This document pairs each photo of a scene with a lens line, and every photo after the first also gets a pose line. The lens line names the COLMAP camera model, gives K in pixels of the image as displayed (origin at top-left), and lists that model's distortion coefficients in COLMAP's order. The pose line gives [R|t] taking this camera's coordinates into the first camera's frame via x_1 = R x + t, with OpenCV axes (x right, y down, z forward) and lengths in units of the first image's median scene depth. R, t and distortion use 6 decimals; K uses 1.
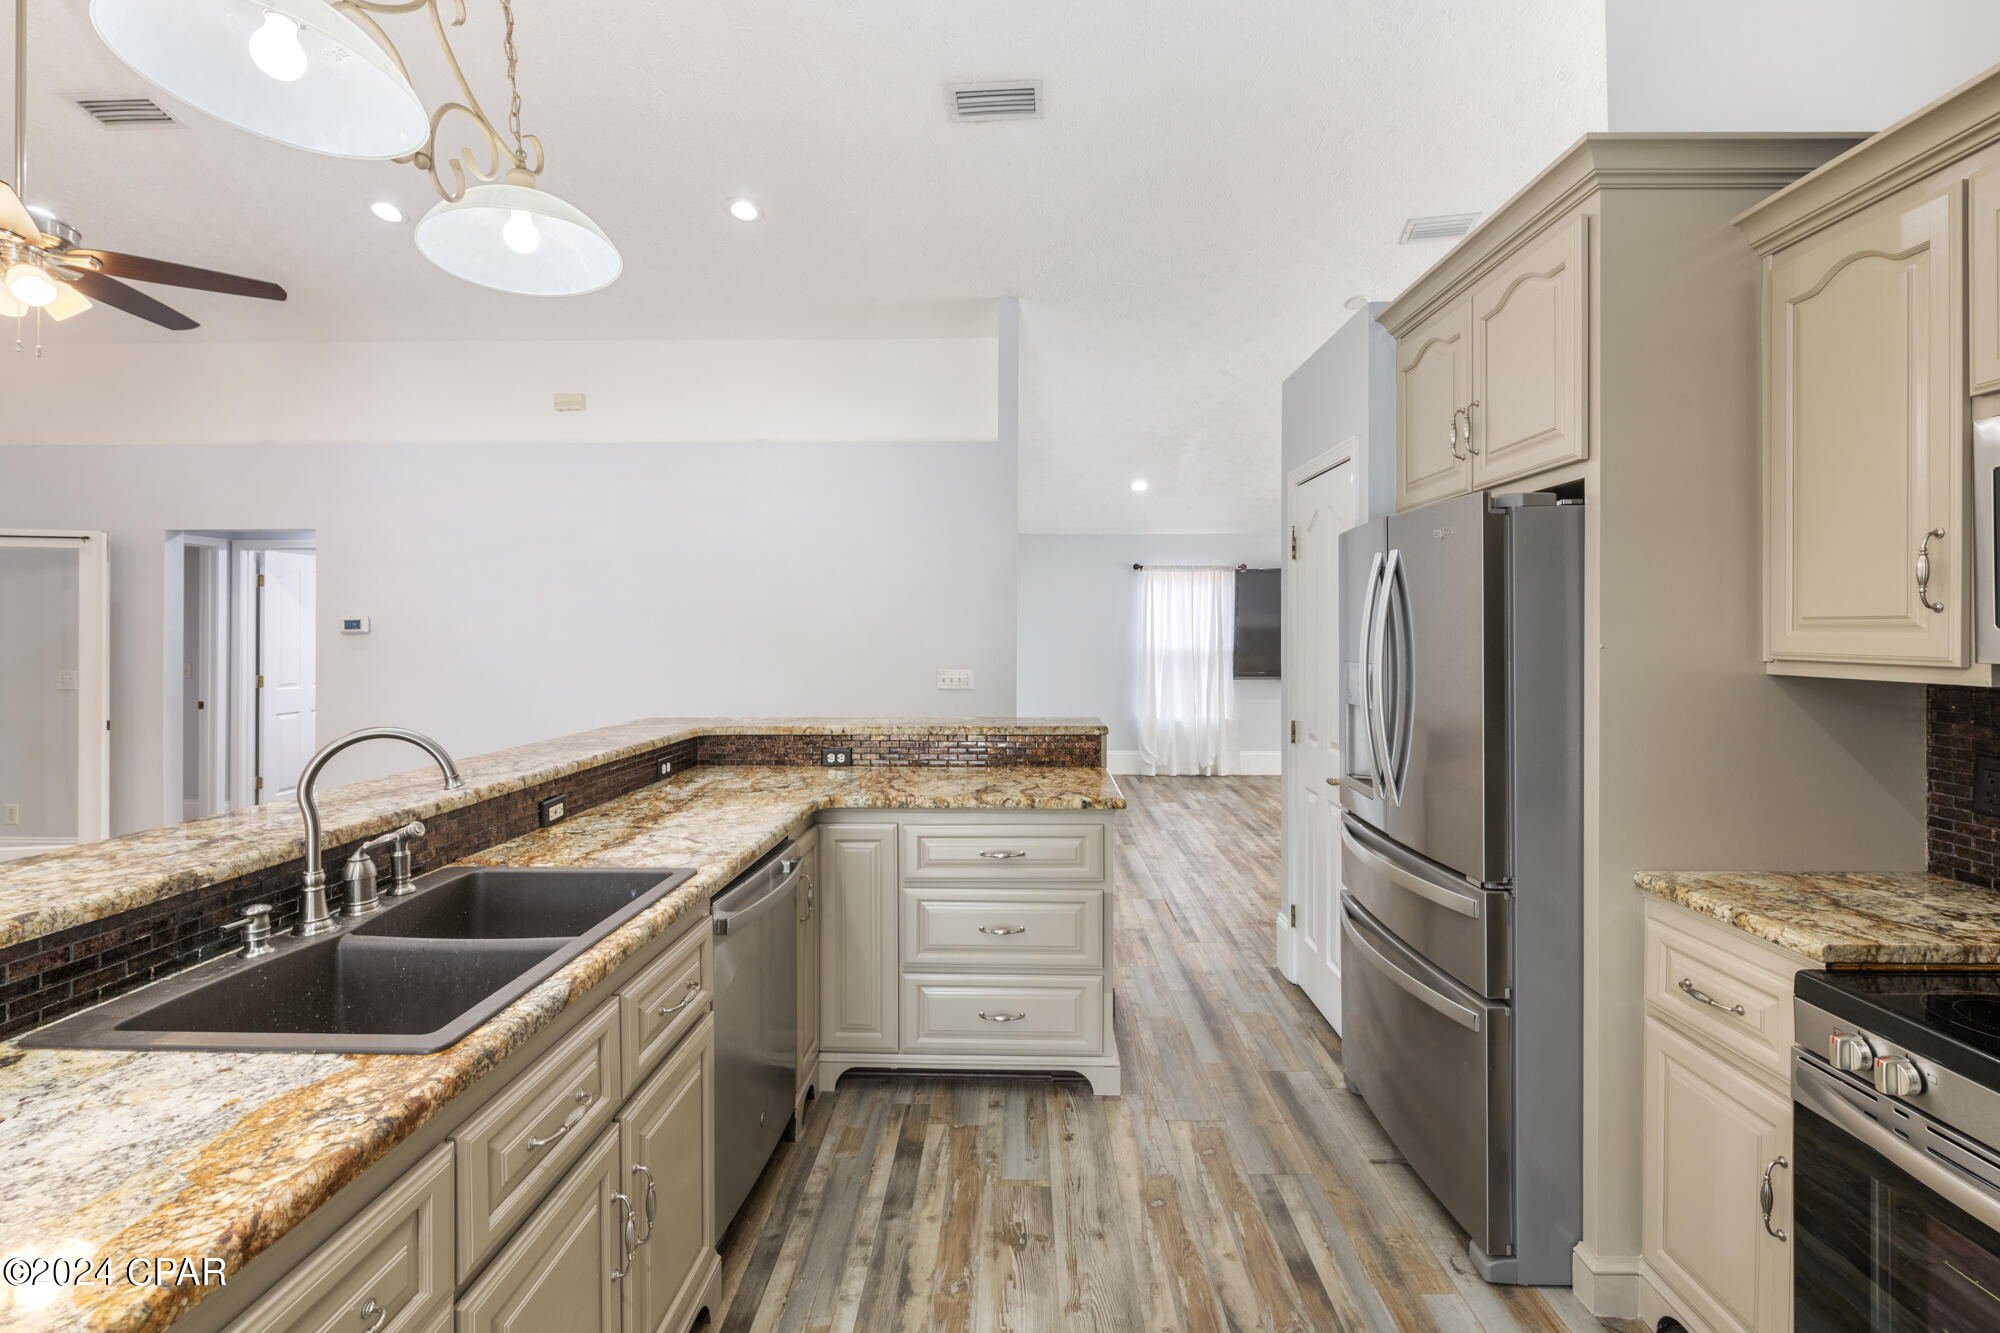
lens RADIAL K [[886.3, 0, 1003.8], [0, 886.3, 638.7], [0, 0, 1]] dist [0.004523, -0.004322]
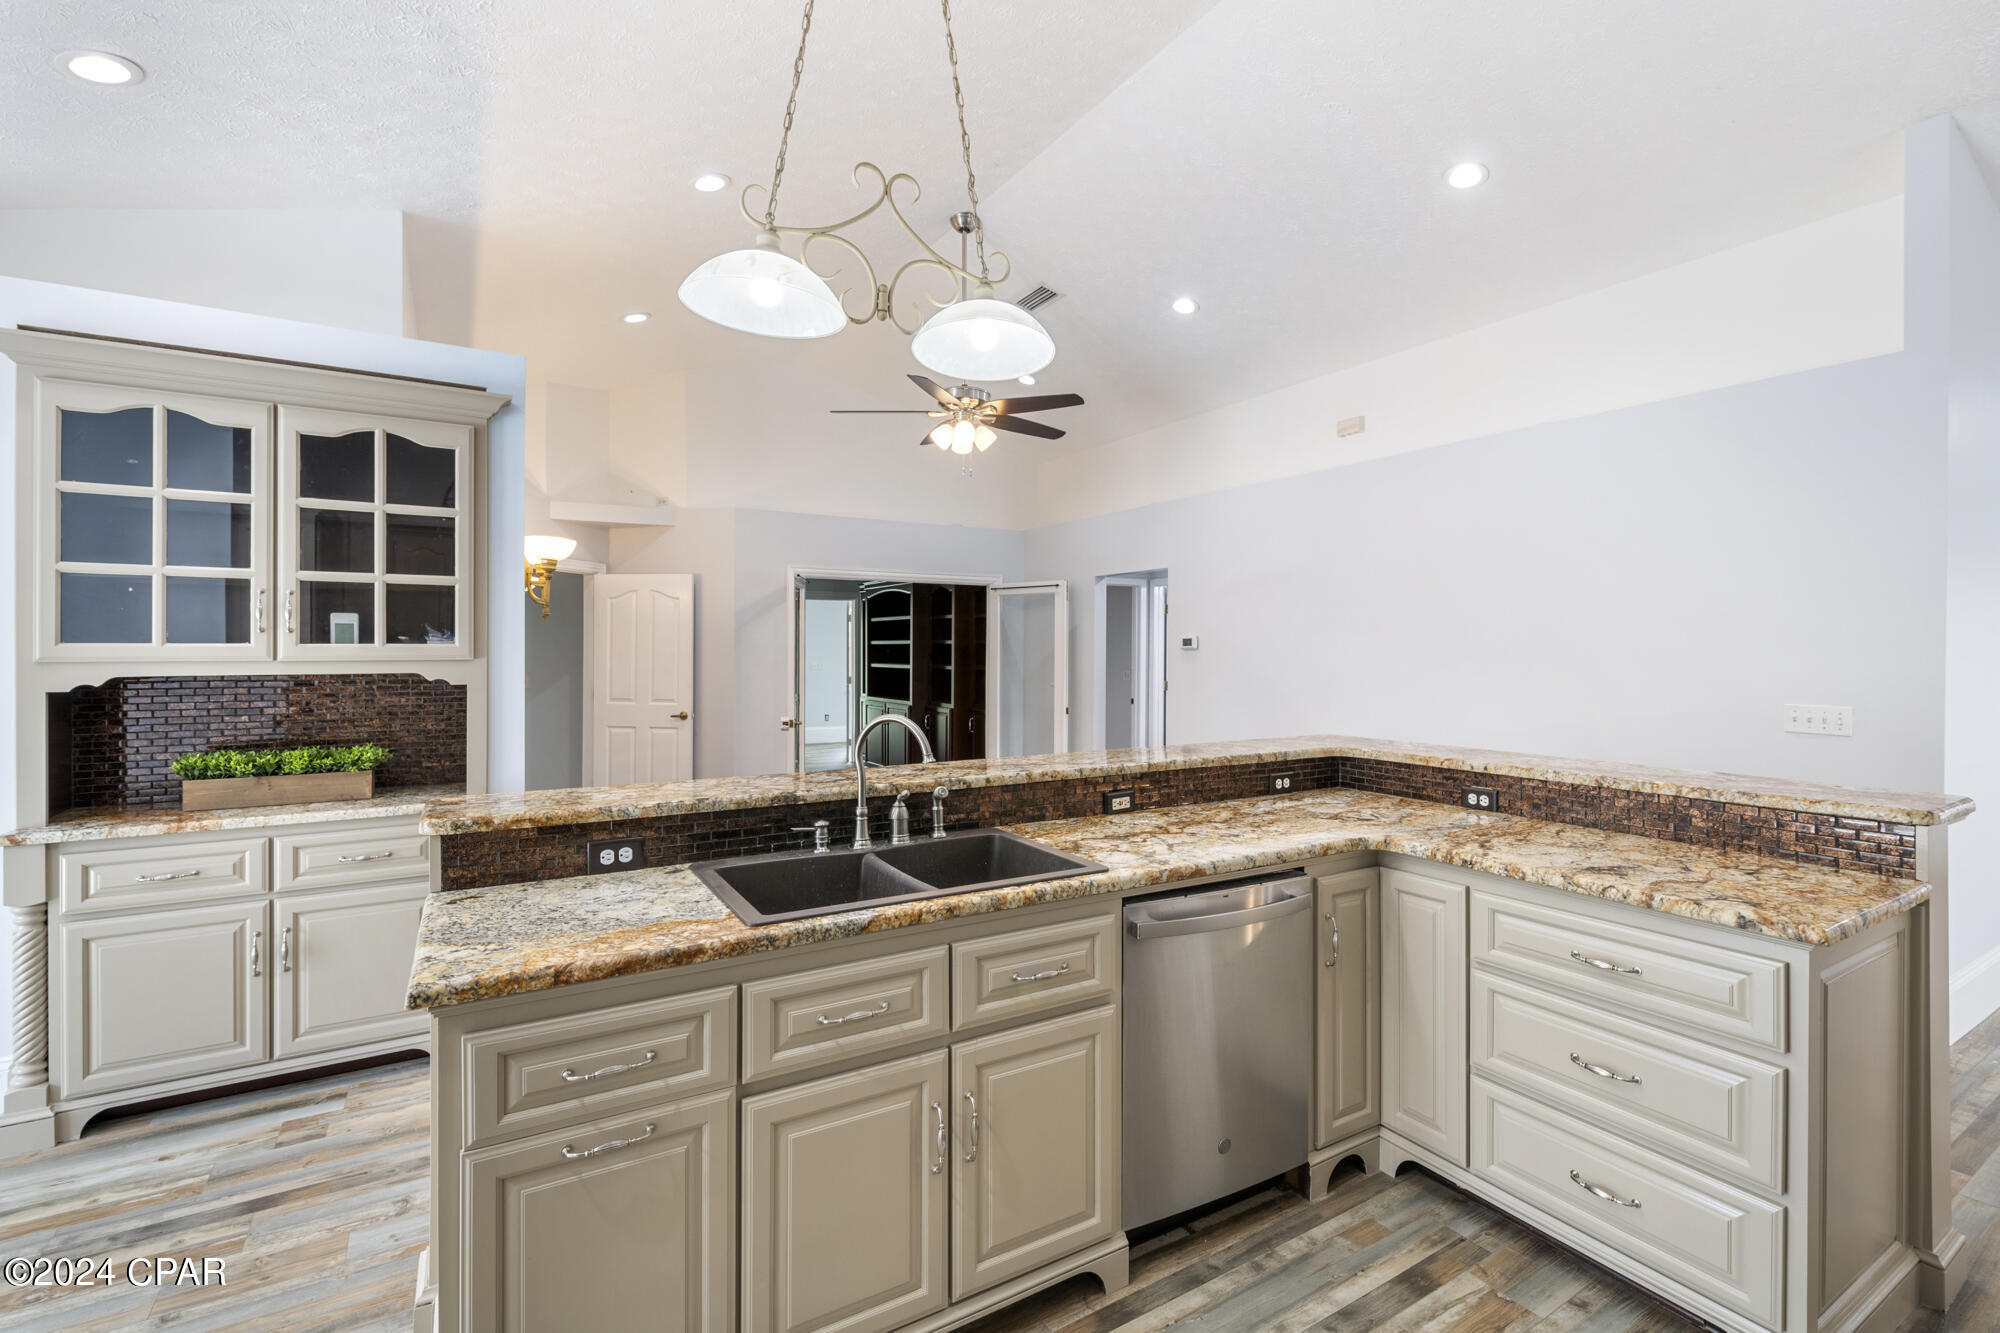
lens RADIAL K [[886.3, 0, 1008.8], [0, 886.3, 652.9], [0, 0, 1]] dist [0.004523, -0.004322]
pose [[0.542112, 0.006038, -0.840284, 0.347393], [-0.008090, 0.999965, 0.001966, -0.002624], [0.840267, 0.005732, 0.542142, 0.219617]]
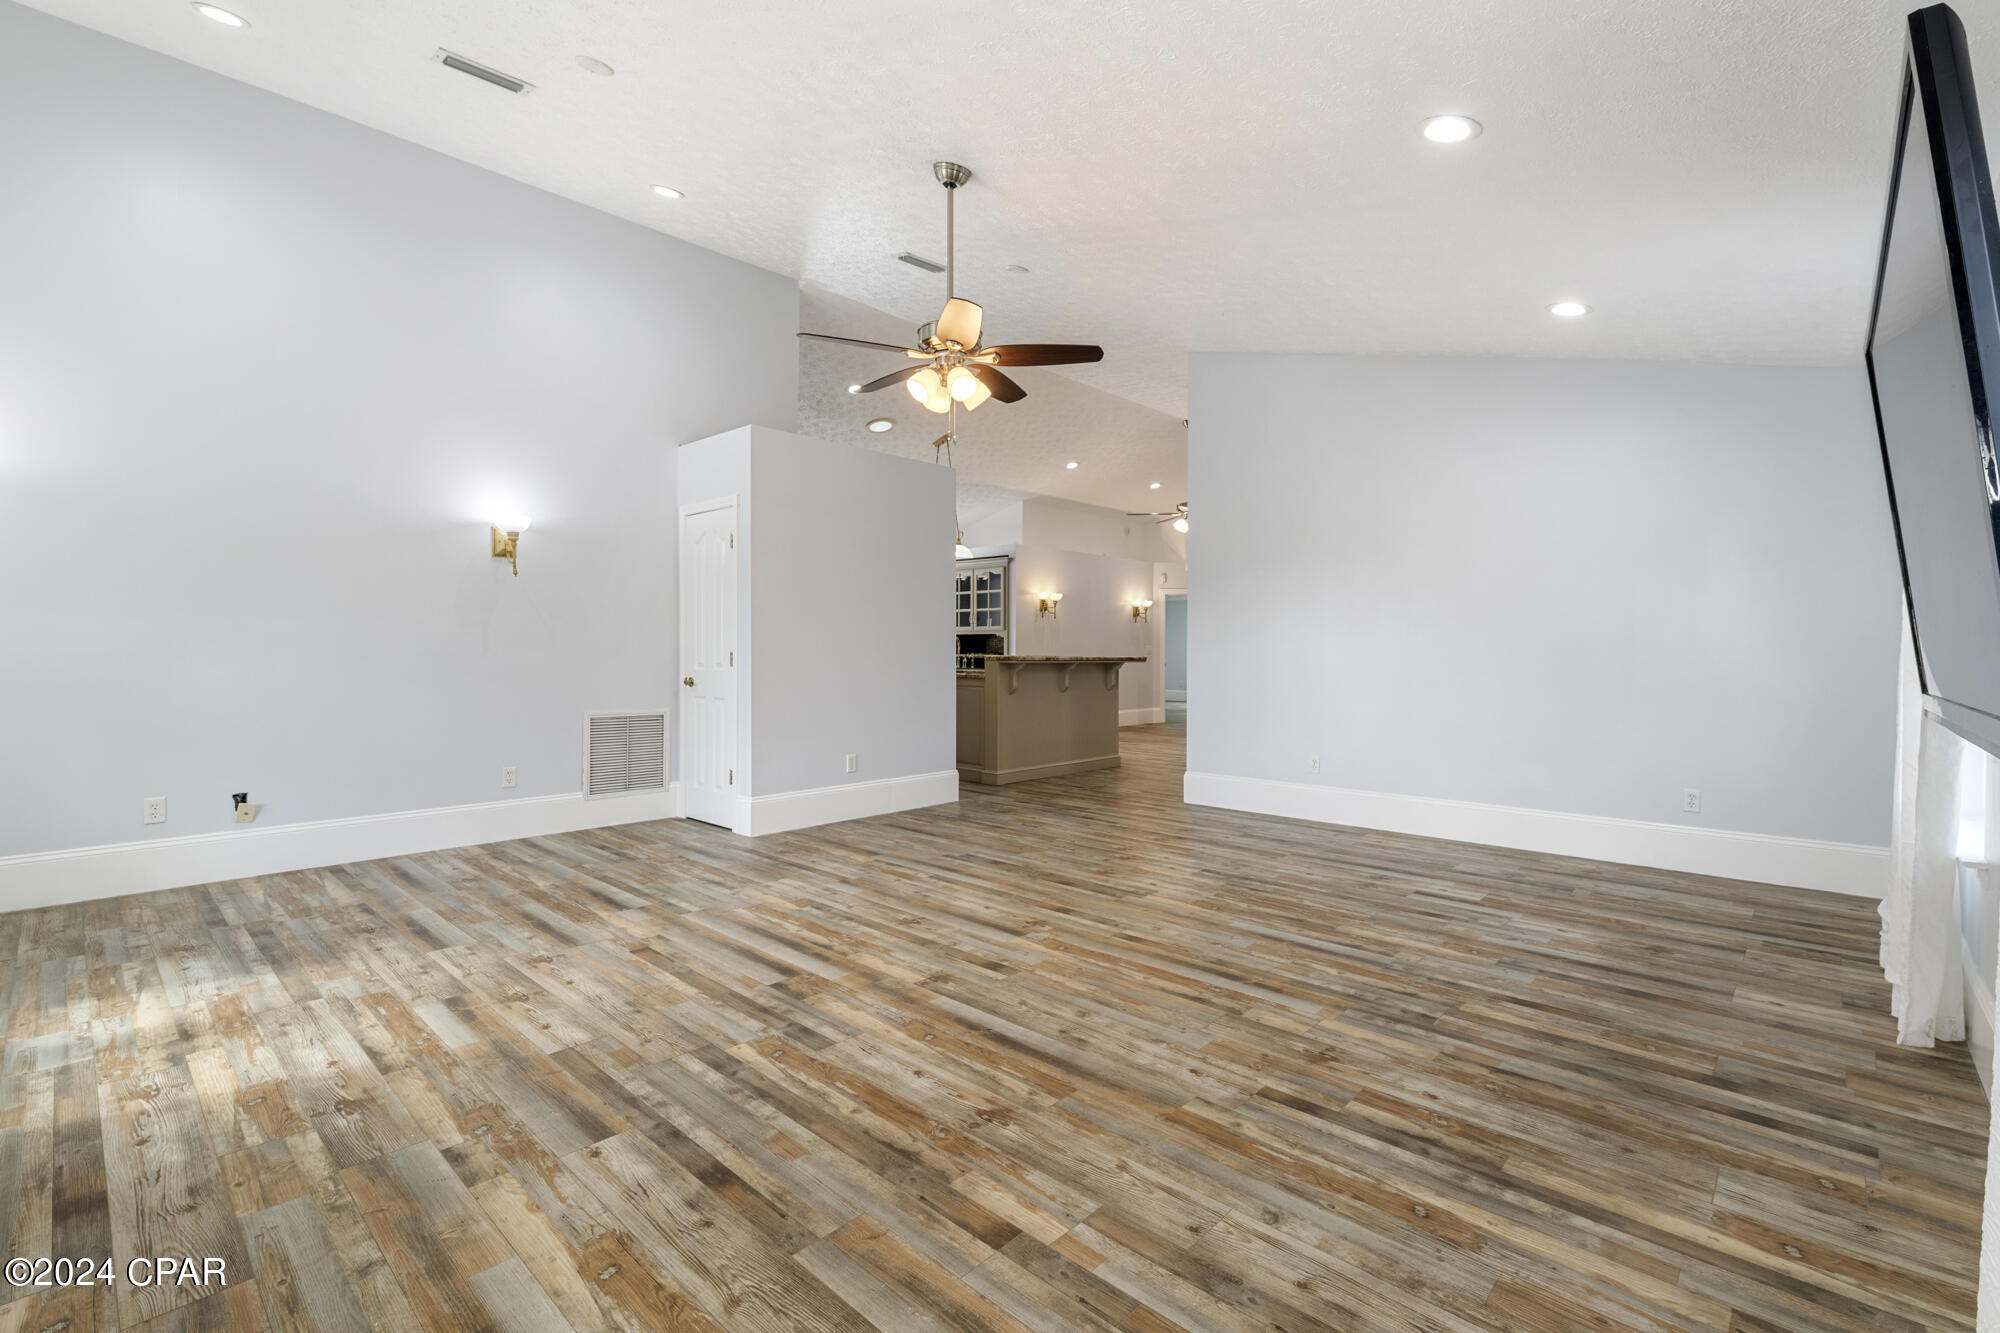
lens RADIAL K [[886.3, 0, 996.4], [0, 886.3, 619.7], [0, 0, 1]] dist [0.004523, -0.004322]
pose [[-0.672617, -0.027113, -0.739494, 2.231603], [-0.010706, 0.999580, -0.026911, 0.082058], [0.739913, -0.010184, -0.672625, 3.200802]]
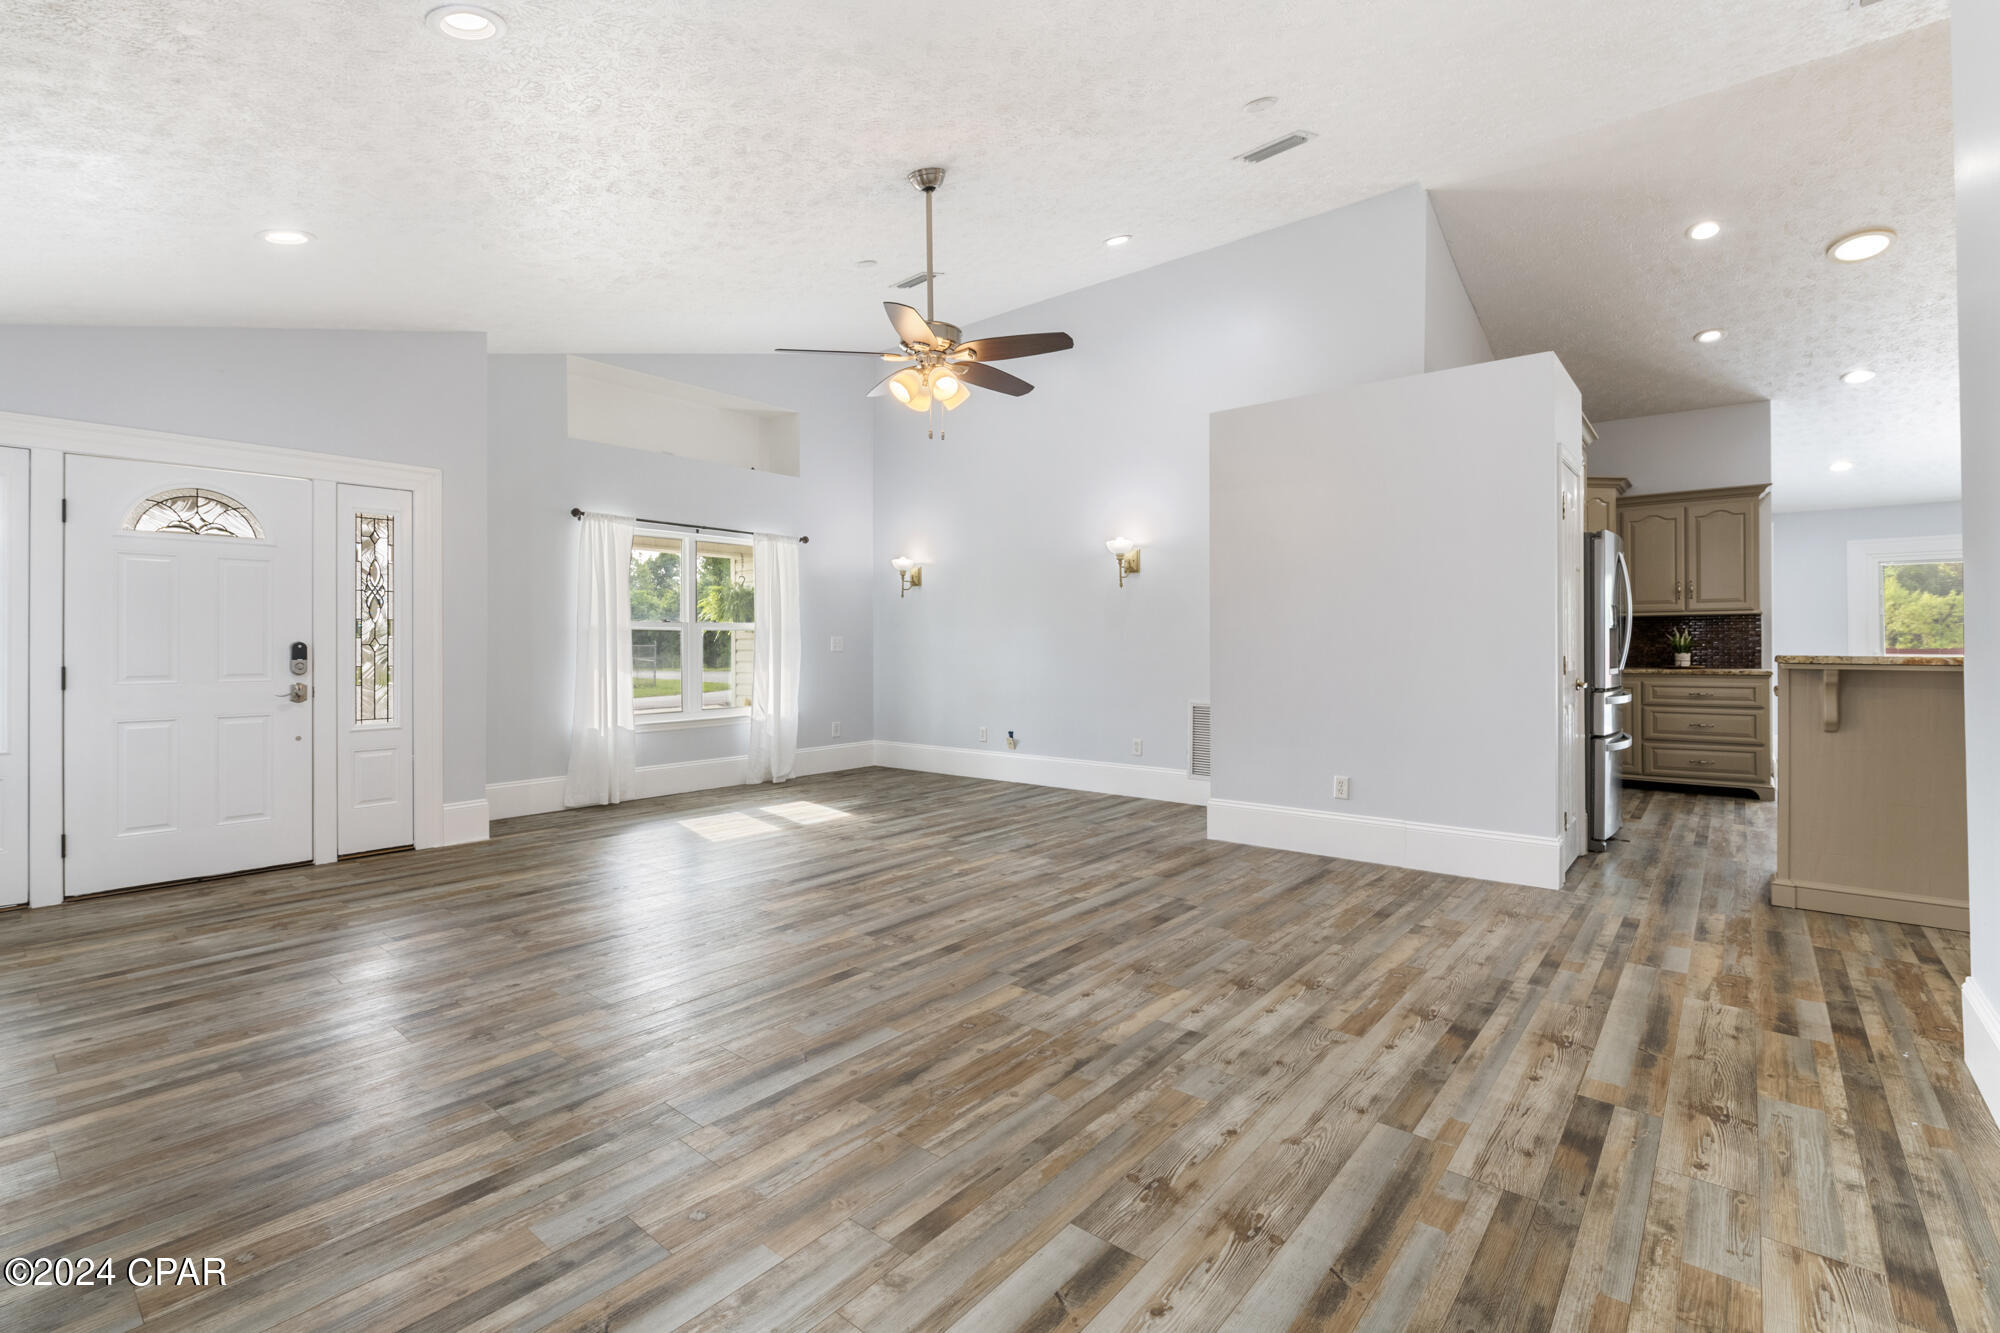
lens RADIAL K [[886.3, 0, 1008.9], [0, 886.3, 636.1], [0, 0, 1]] dist [0.004523, -0.004322]
pose [[-0.781199, 0.008486, 0.624225, 0.222546], [0.009829, 0.999951, -0.001293, 0.080460], [-0.624205, 0.005125, -0.781244, 3.223243]]
